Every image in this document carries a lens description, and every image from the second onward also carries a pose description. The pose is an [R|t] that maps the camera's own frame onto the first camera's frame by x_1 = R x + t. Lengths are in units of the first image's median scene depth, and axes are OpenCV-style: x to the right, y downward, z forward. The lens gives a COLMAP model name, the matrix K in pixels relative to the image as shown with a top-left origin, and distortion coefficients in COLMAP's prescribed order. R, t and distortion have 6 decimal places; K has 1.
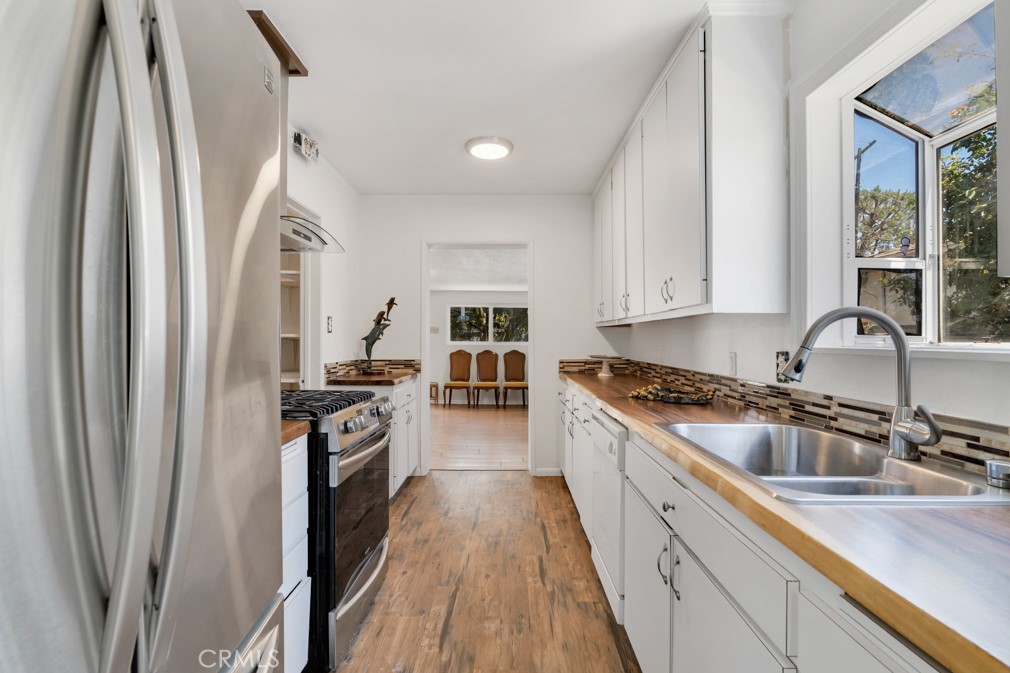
lens RADIAL K [[480.3, 0, 504.8], [0, 480.3, 337.7], [0, 0, 1]] dist [-0.017618, 0.005394]
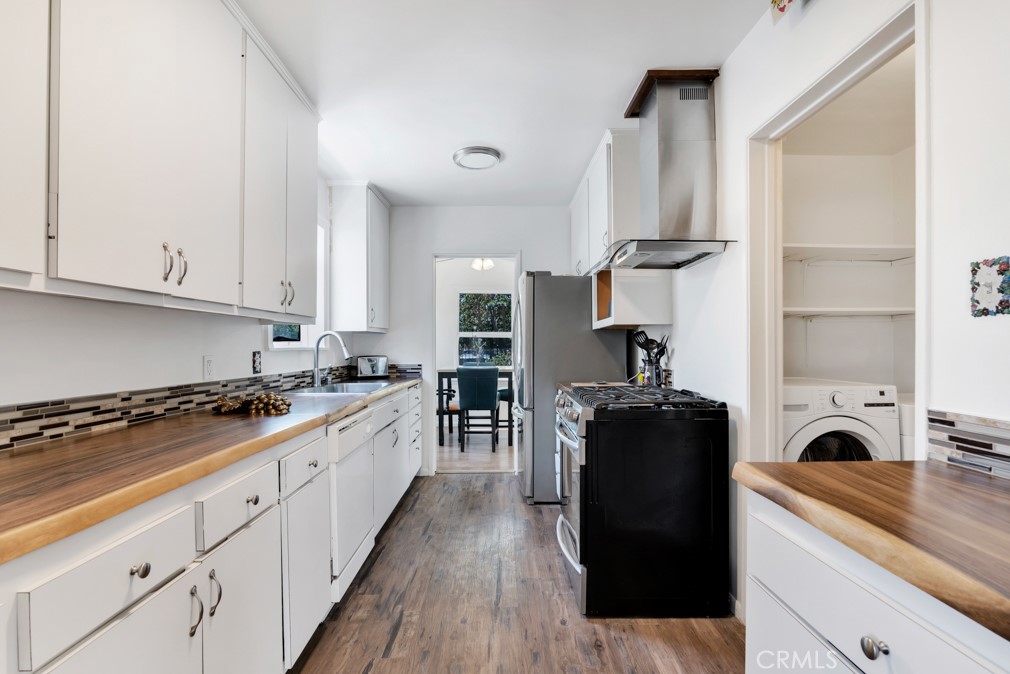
lens RADIAL K [[480.3, 0, 506.0], [0, 480.3, 343.5], [0, 0, 1]] dist [-0.017618, 0.005394]
pose [[-0.999811, 0.000736, -0.019409, -0.097184], [0.000871, 0.999975, -0.006985, 0.012295], [0.019403, -0.007001, -0.999787, 1.891819]]
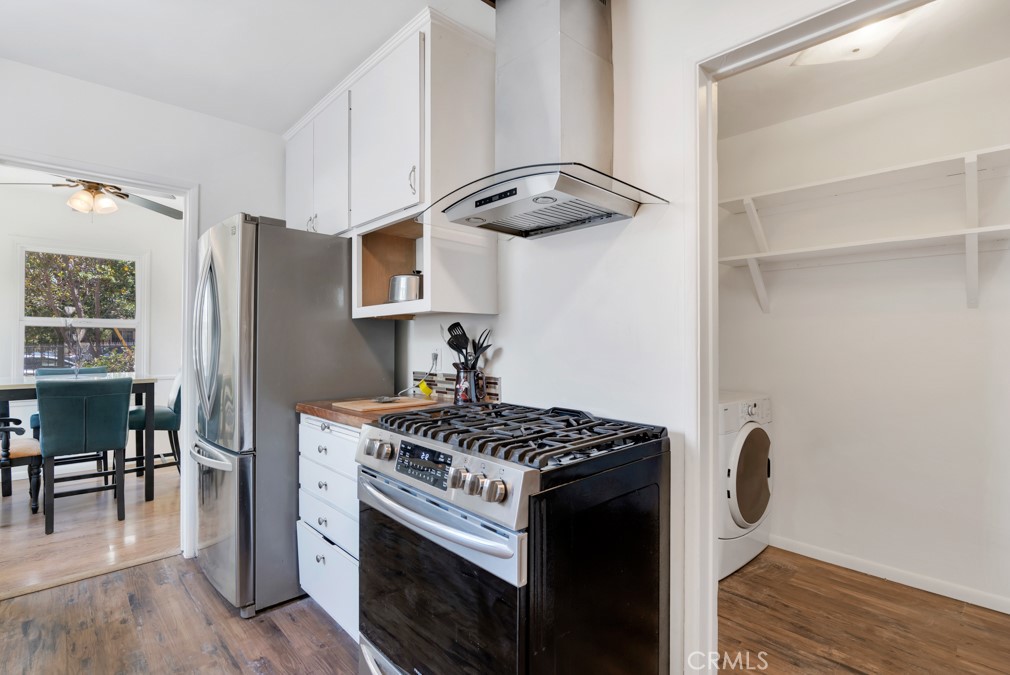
lens RADIAL K [[480.3, 0, 503.1], [0, 480.3, 335.8], [0, 0, 1]] dist [-0.017618, 0.005394]
pose [[-0.726880, -0.010241, -0.686688, 0.031561], [-0.002880, 0.999925, -0.011864, 0.006174], [0.686759, -0.006647, -0.726855, 1.432278]]
